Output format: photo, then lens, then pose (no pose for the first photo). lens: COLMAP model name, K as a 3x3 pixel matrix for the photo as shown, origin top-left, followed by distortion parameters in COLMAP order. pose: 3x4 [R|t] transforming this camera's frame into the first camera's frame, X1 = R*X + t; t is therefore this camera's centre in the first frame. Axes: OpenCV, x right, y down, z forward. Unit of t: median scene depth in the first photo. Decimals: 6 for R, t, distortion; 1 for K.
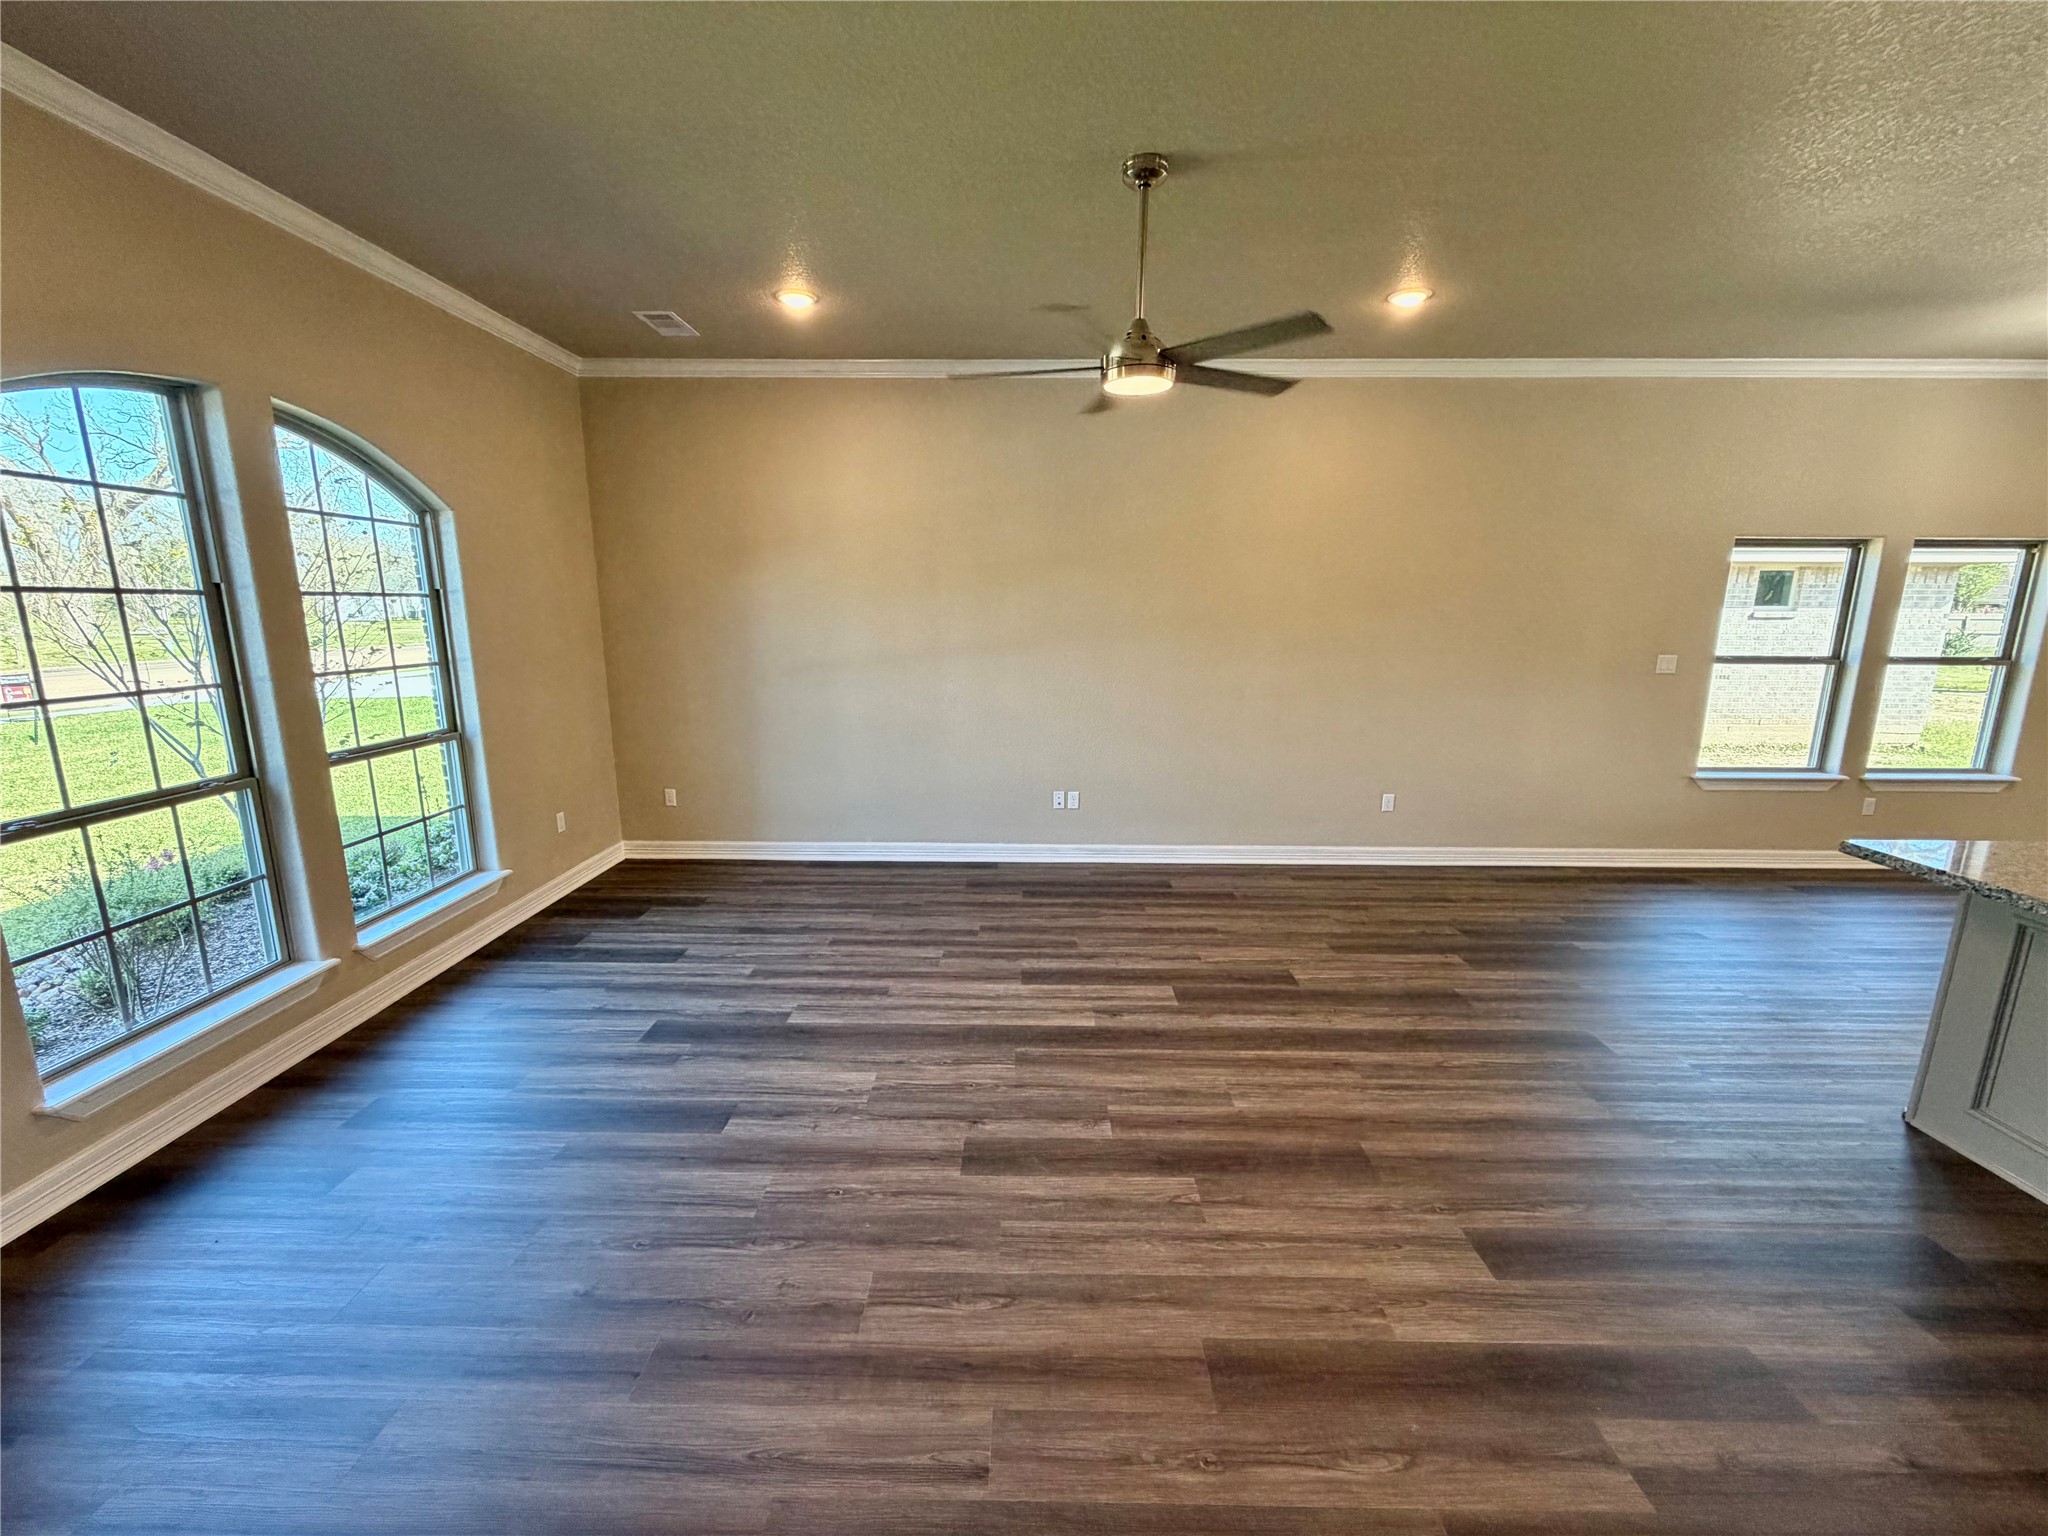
lens RADIAL K [[813.9, 0, 1019.0], [0, 813.9, 767.5], [0, 0, 1]] dist [-0.001434, 0.000236]
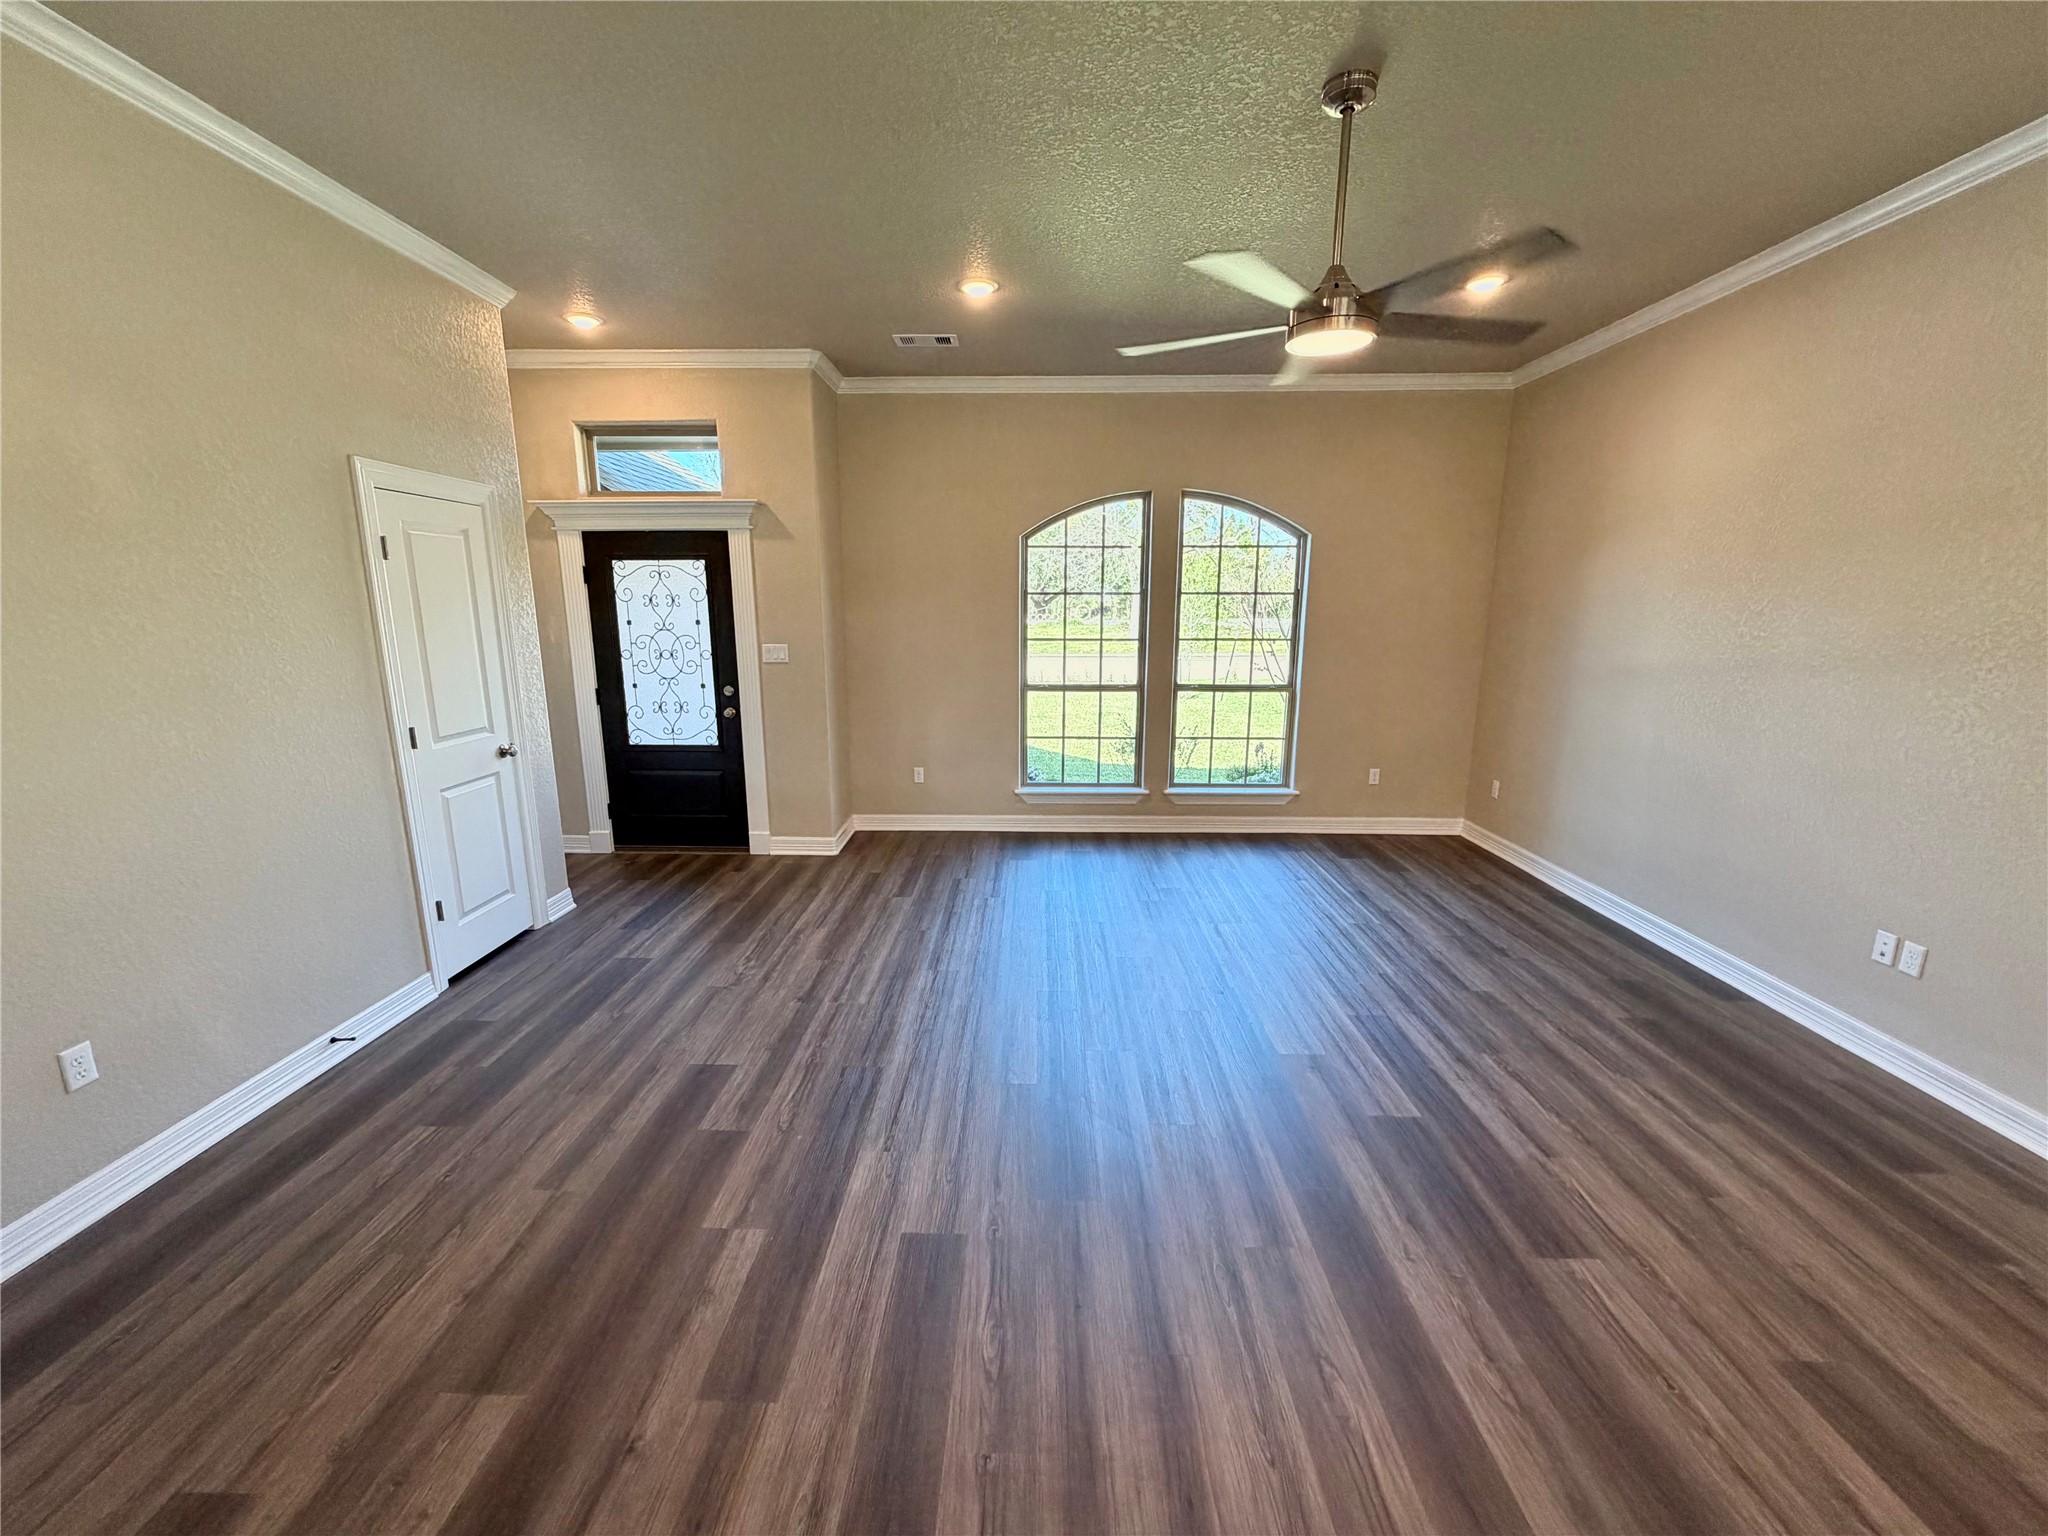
lens RADIAL K [[813.9, 0, 1016.5], [0, 813.9, 770.6], [0, 0, 1]] dist [-0.001434, 0.000236]
pose [[-0.011143, 0.199246, -0.979886, 0.777191], [-0.196111, 0.960480, 0.197530, -0.093482], [0.980518, 0.194367, 0.028372, 0.519185]]
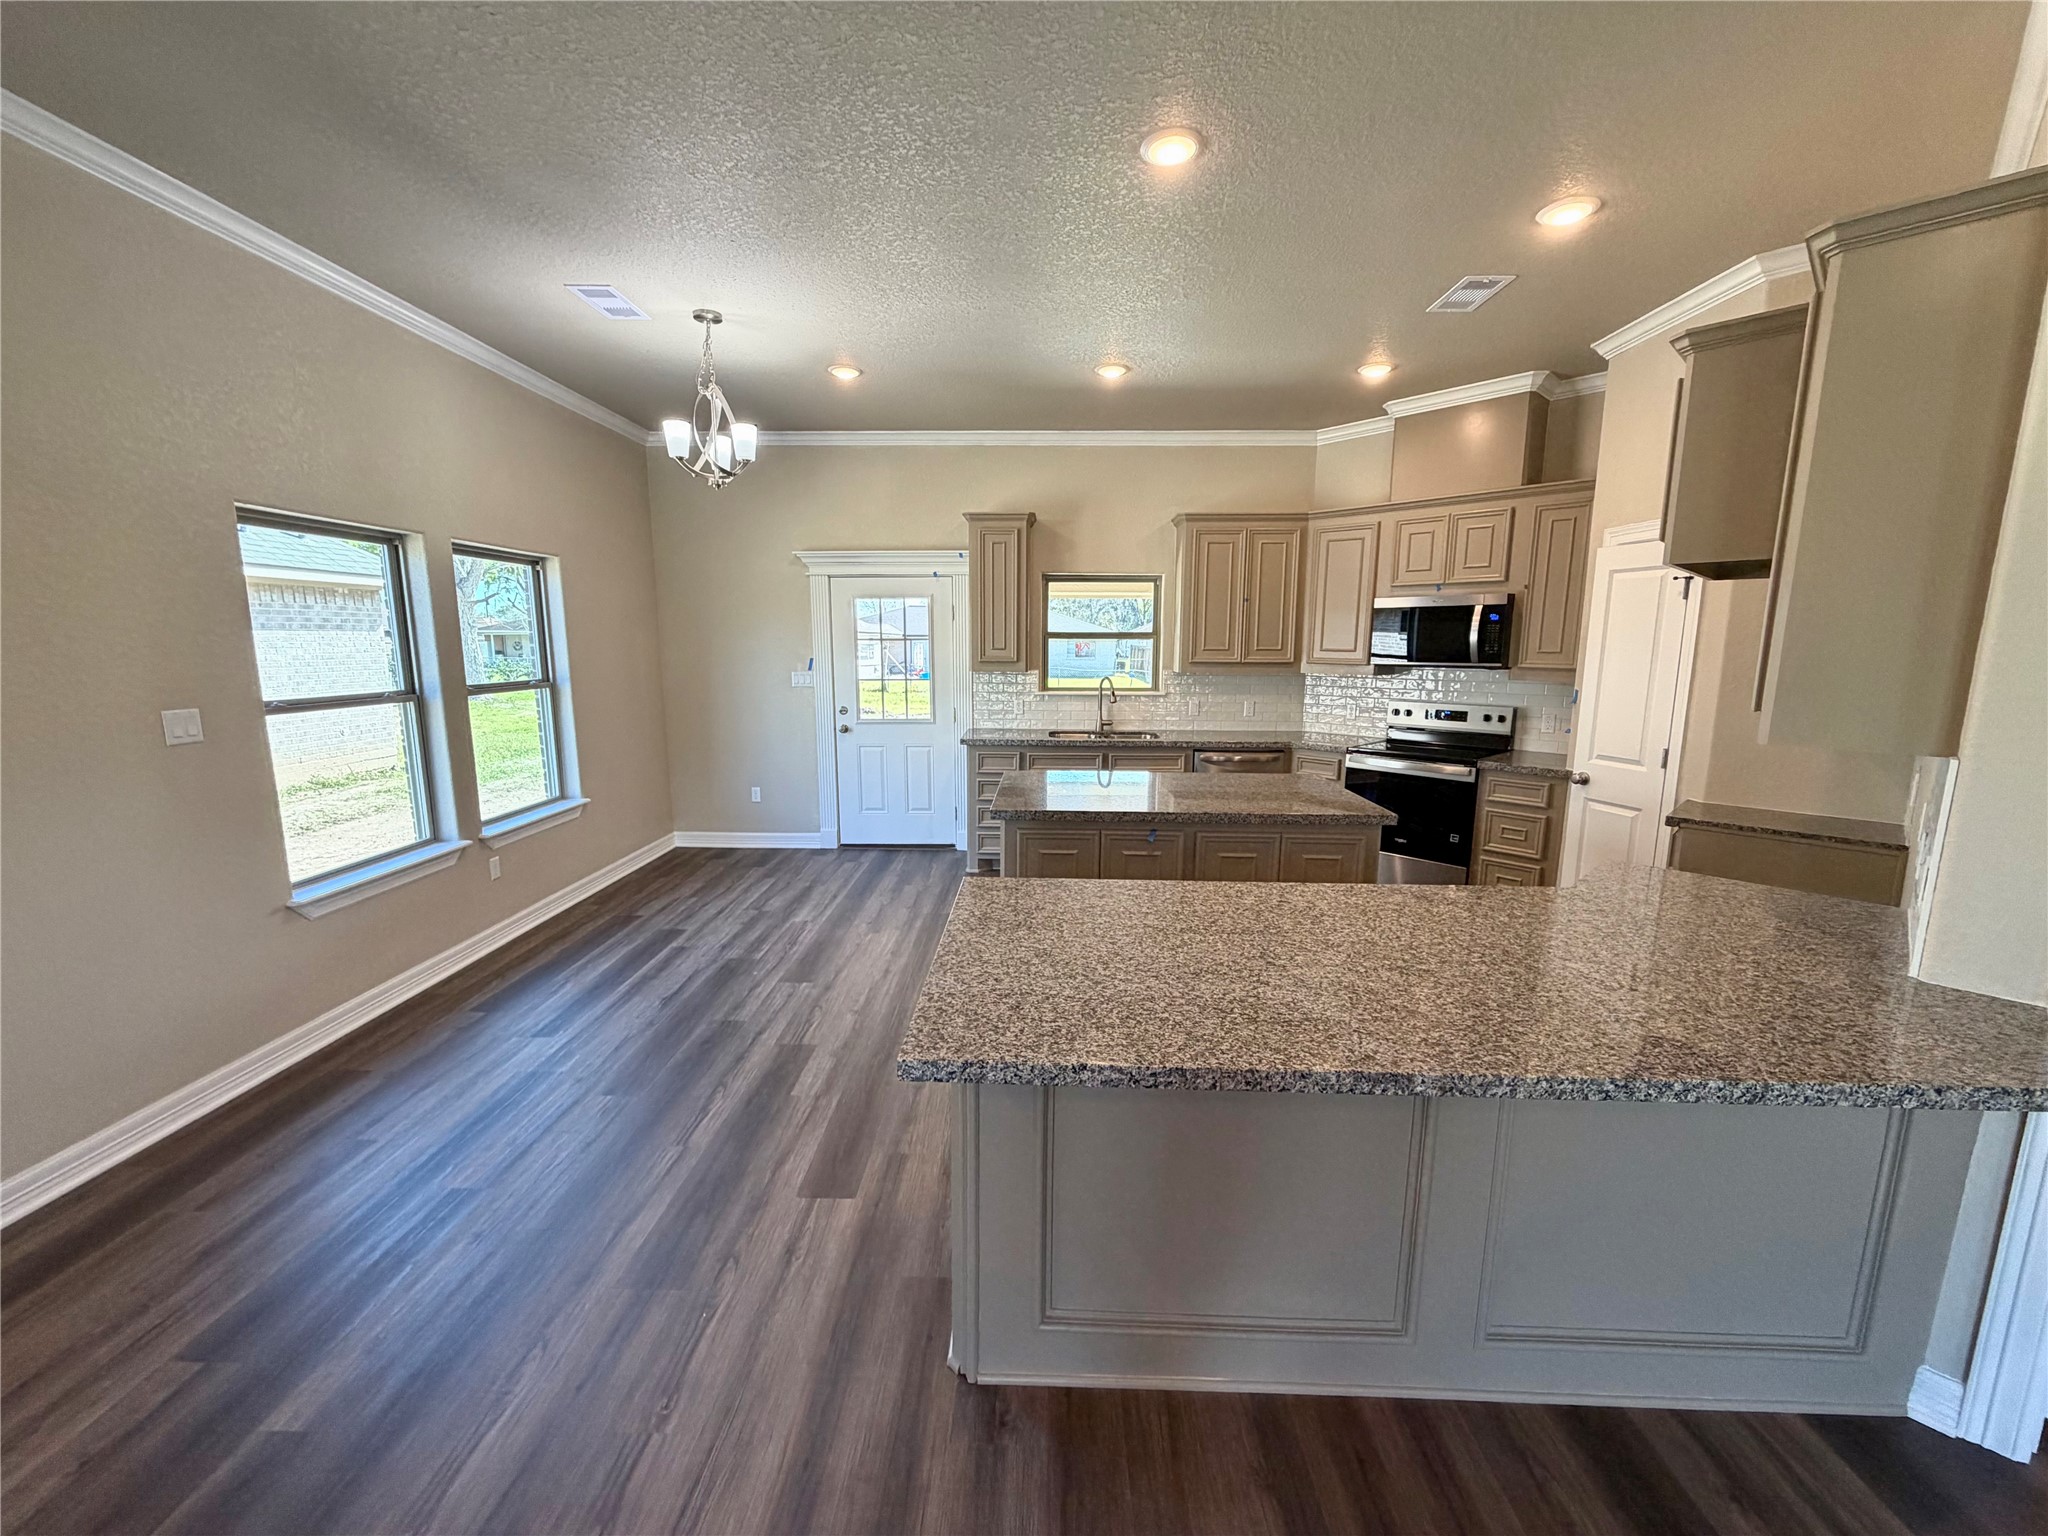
lens RADIAL K [[813.9, 0, 1017.6], [0, 813.9, 768.2], [0, 0, 1]] dist [-0.001434, 0.000236]
pose [[0.017539, -0.161312, 0.986748, 0.352645], [0.191065, 0.969253, 0.155056, -0.101662], [-0.981421, 0.185814, 0.047821, 0.572176]]
